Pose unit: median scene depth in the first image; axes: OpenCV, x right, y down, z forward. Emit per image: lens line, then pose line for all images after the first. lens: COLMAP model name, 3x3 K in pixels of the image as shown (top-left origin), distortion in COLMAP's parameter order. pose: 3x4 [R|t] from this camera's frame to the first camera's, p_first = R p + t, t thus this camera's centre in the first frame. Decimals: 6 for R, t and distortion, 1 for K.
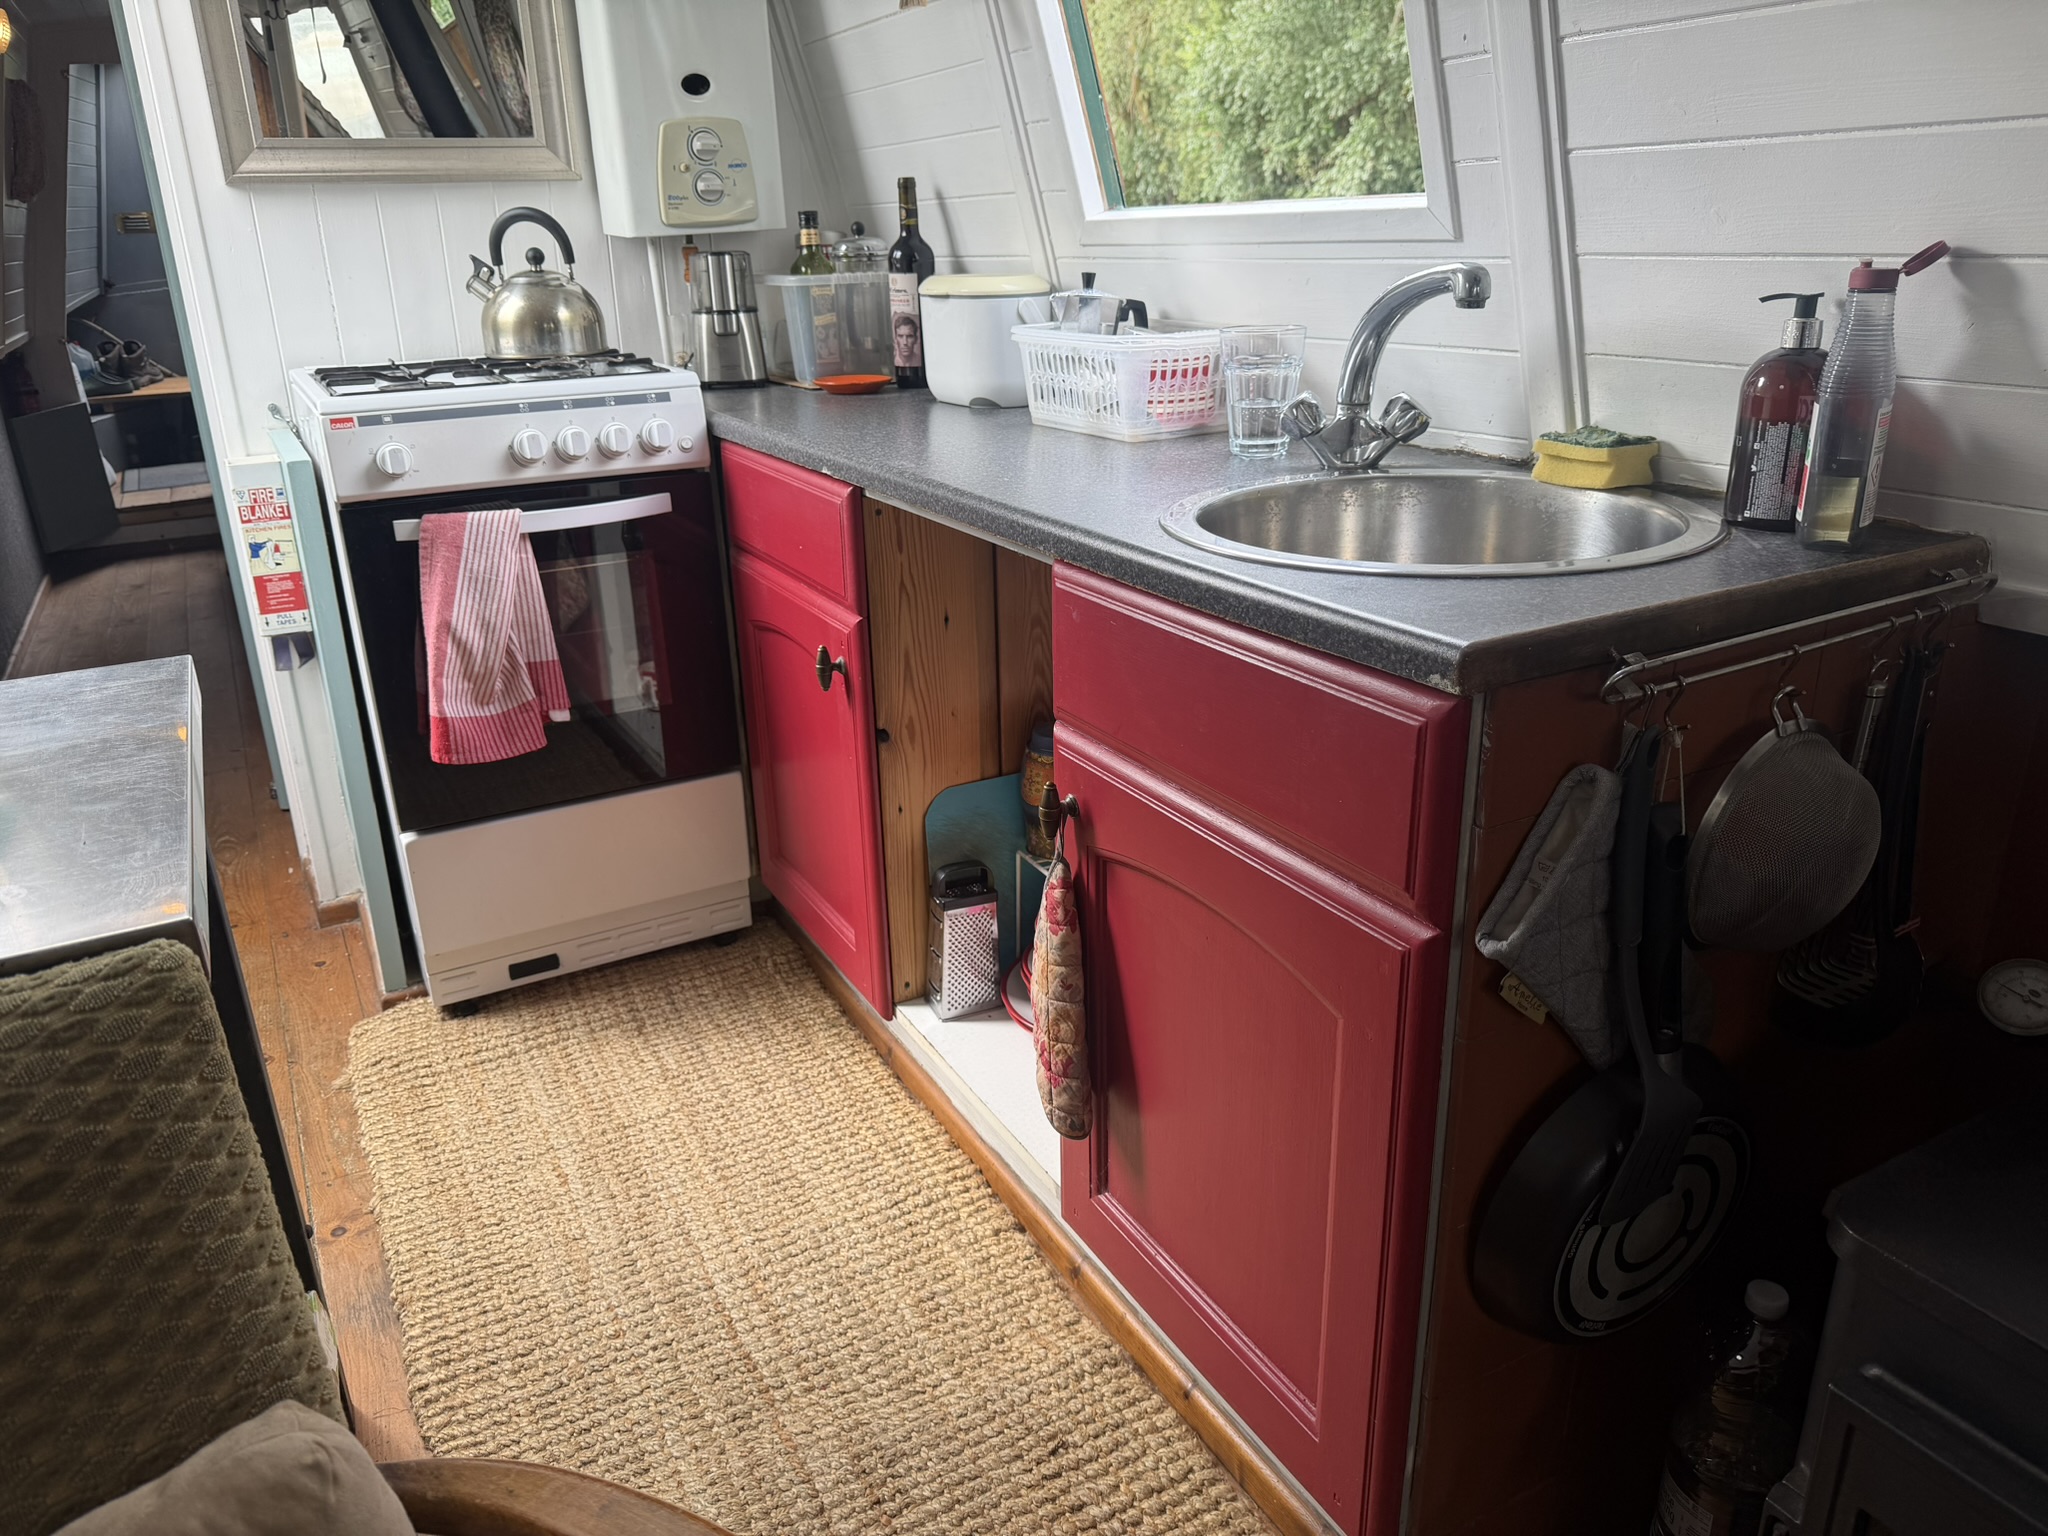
lens RADIAL K [[1455.1, 0, 1015.5], [0, 1455.1, 750.8], [0, 0, 1]] dist [0.028926, -0.038388]
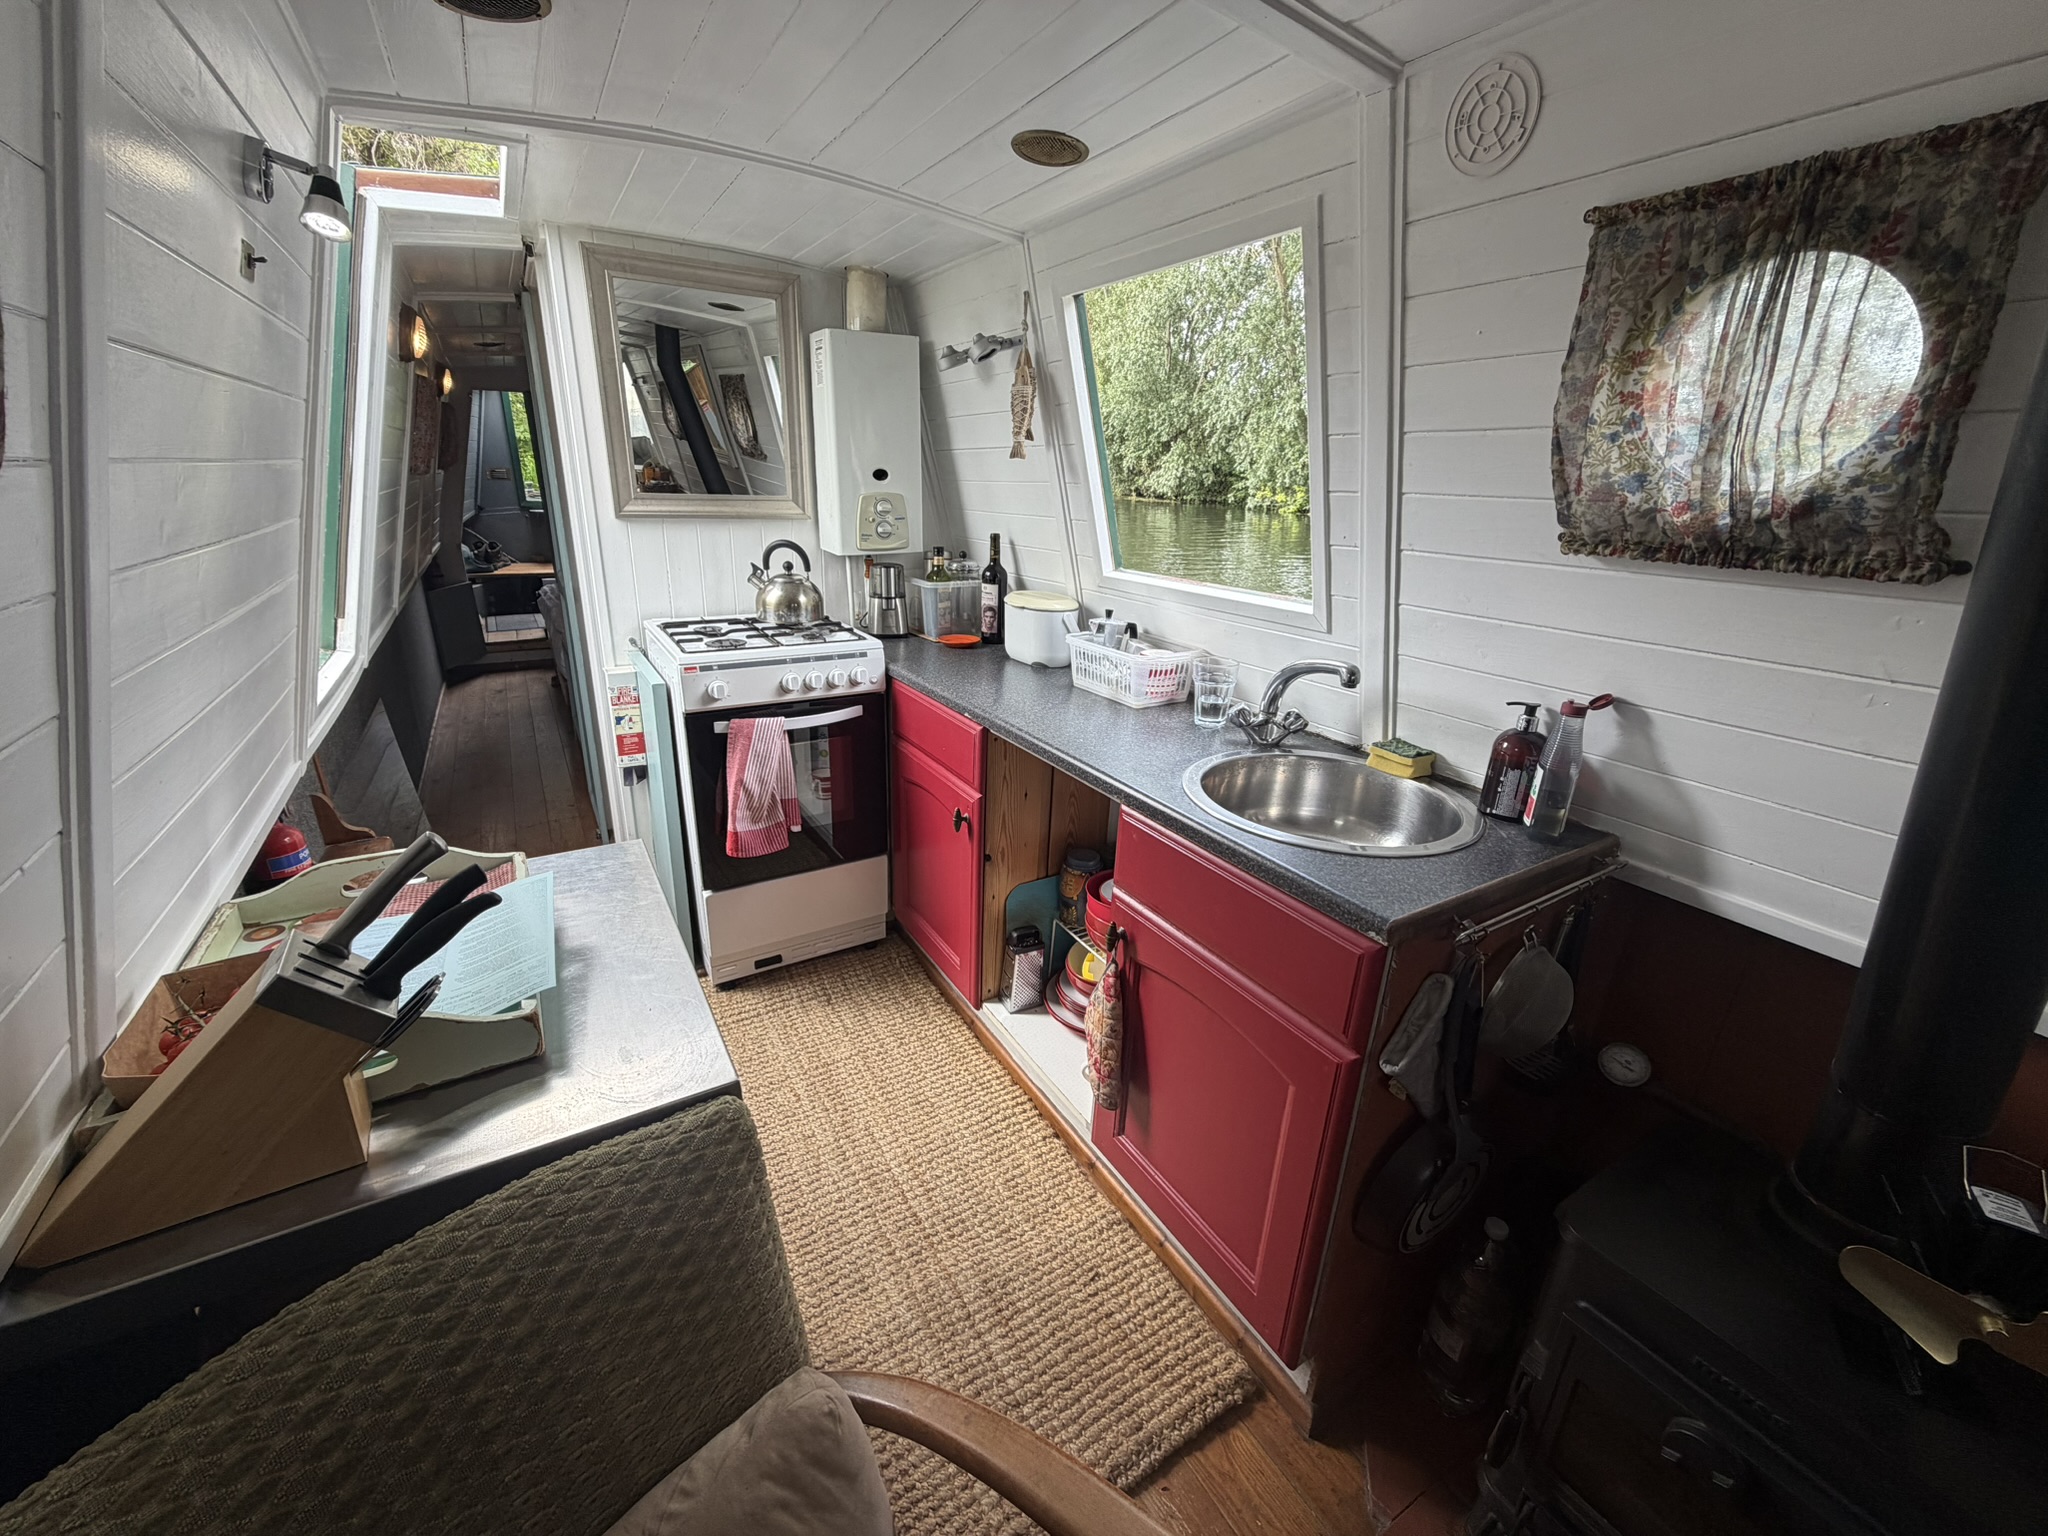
lens RADIAL K [[814.3, 0, 1020.6], [0, 814.3, 762.1], [0, 0, 1]] dist [-0.000019, 0.000480]
pose [[0.996987, 0.042370, 0.064974, -0.109502], [-0.041461, 0.999023, -0.015279, -0.104565], [-0.065558, 0.012539, 0.997770, -0.016525]]
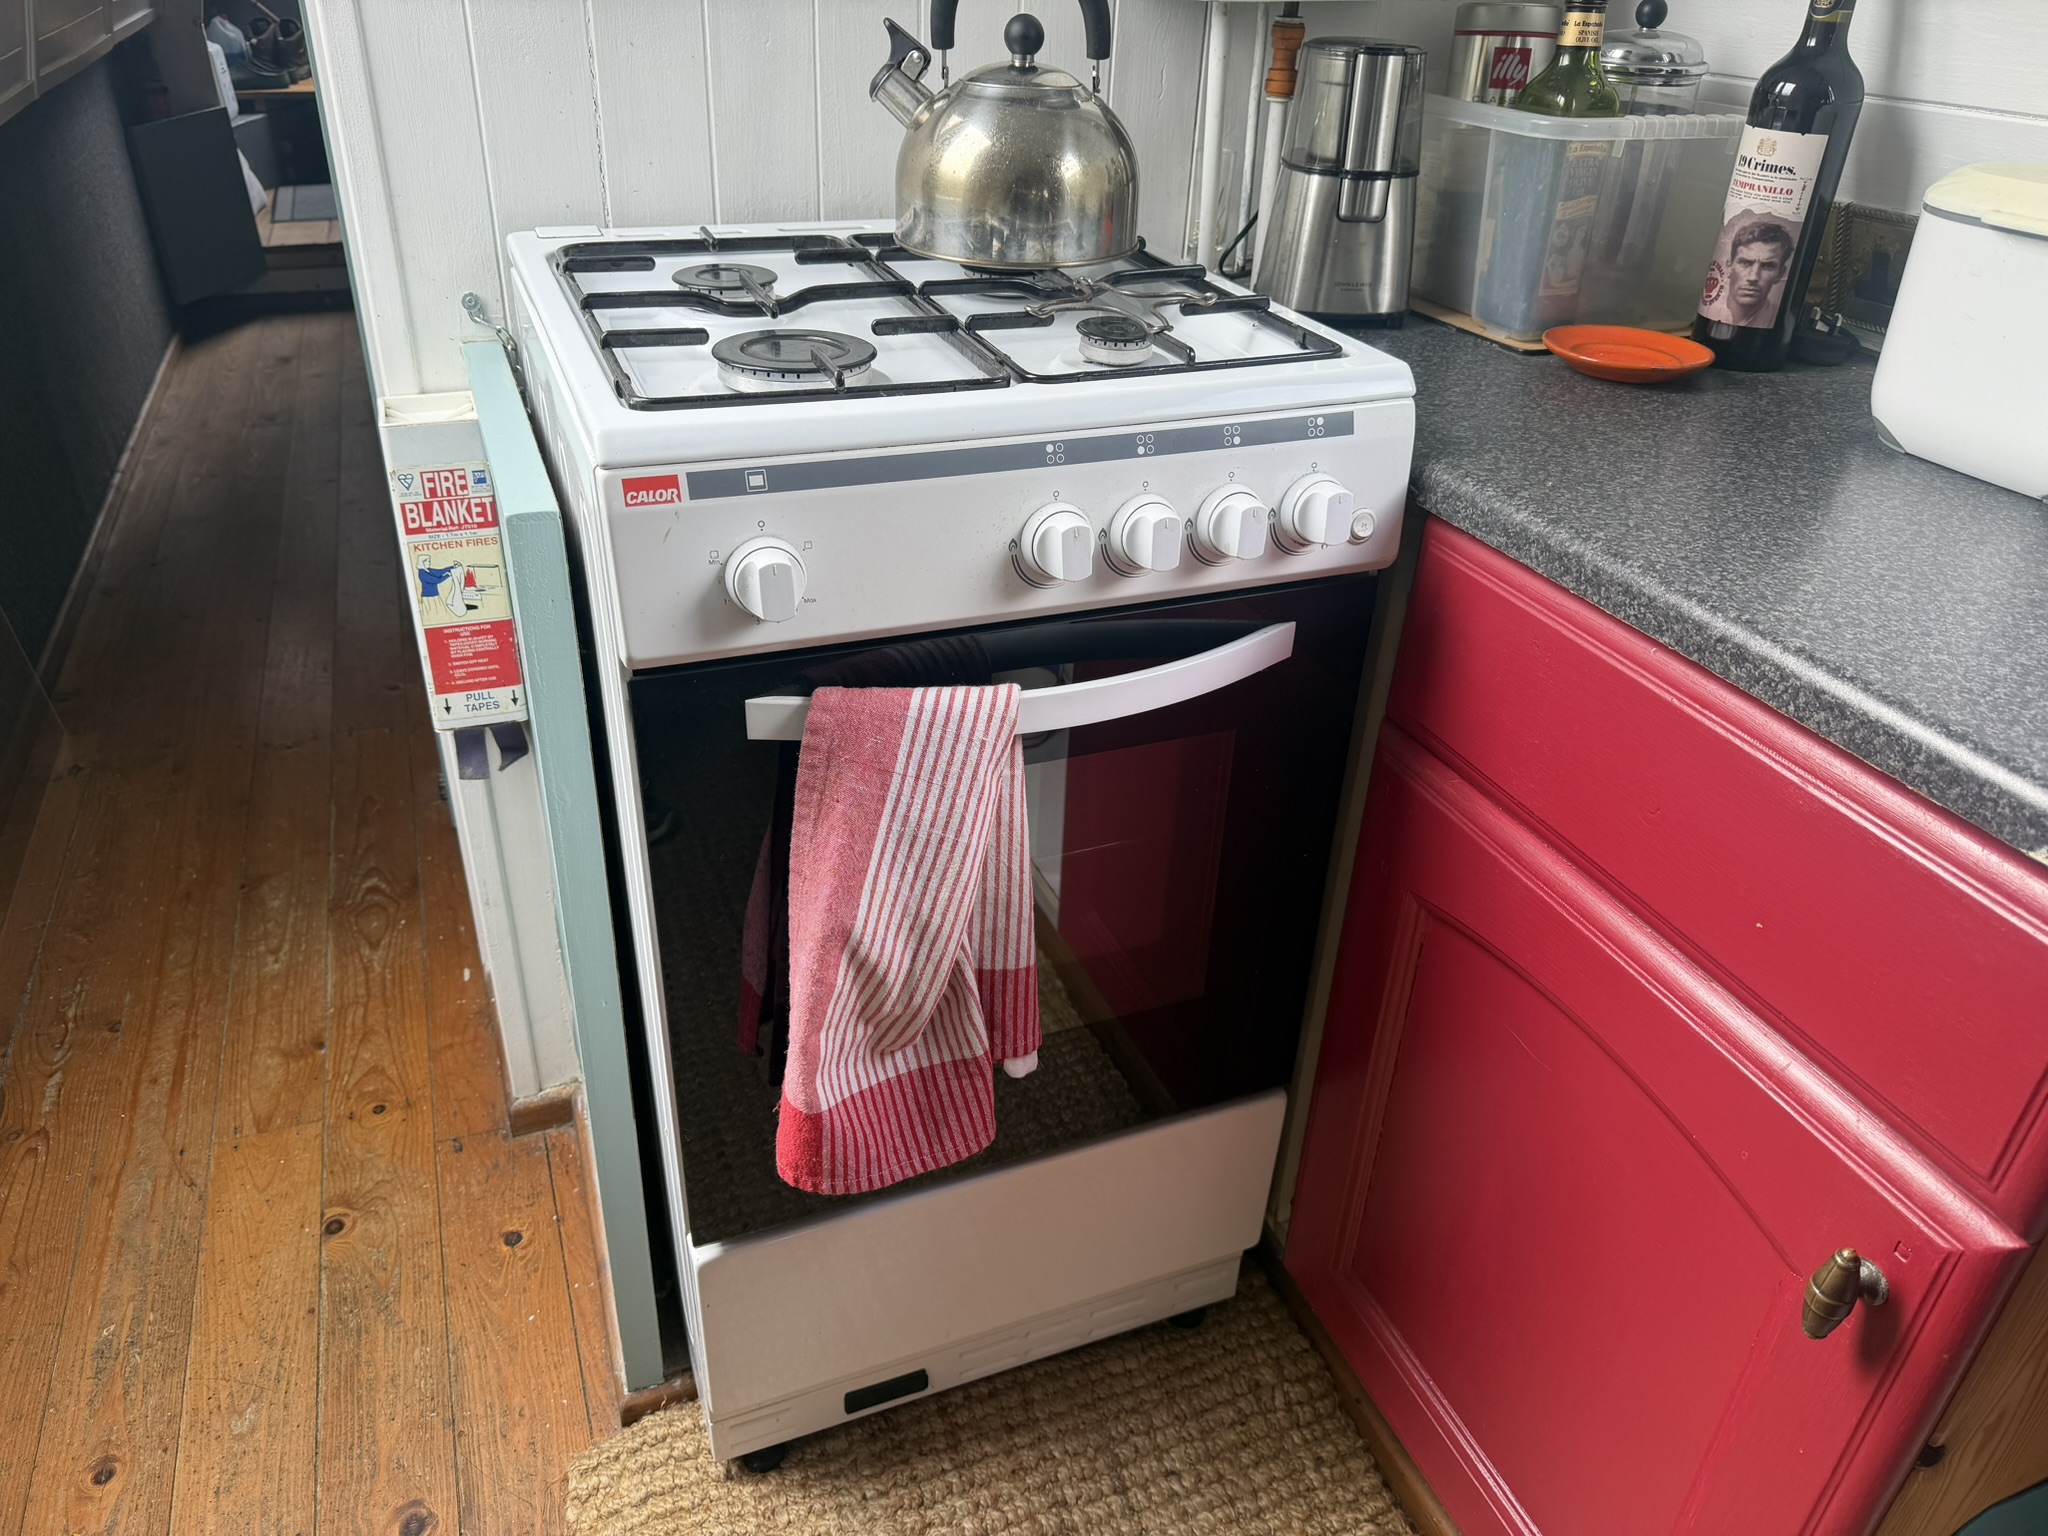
lens RADIAL K [[1455.1, 0, 1034.4], [0, 1455.1, 767.1], [0, 0, 1]] dist [0.028926, -0.038388]
pose [[0.990745, 0.117614, -0.067765, -0.295791], [-0.103732, 0.978021, 0.180873, -0.215443], [0.087548, -0.172169, 0.981169, 0.556529]]
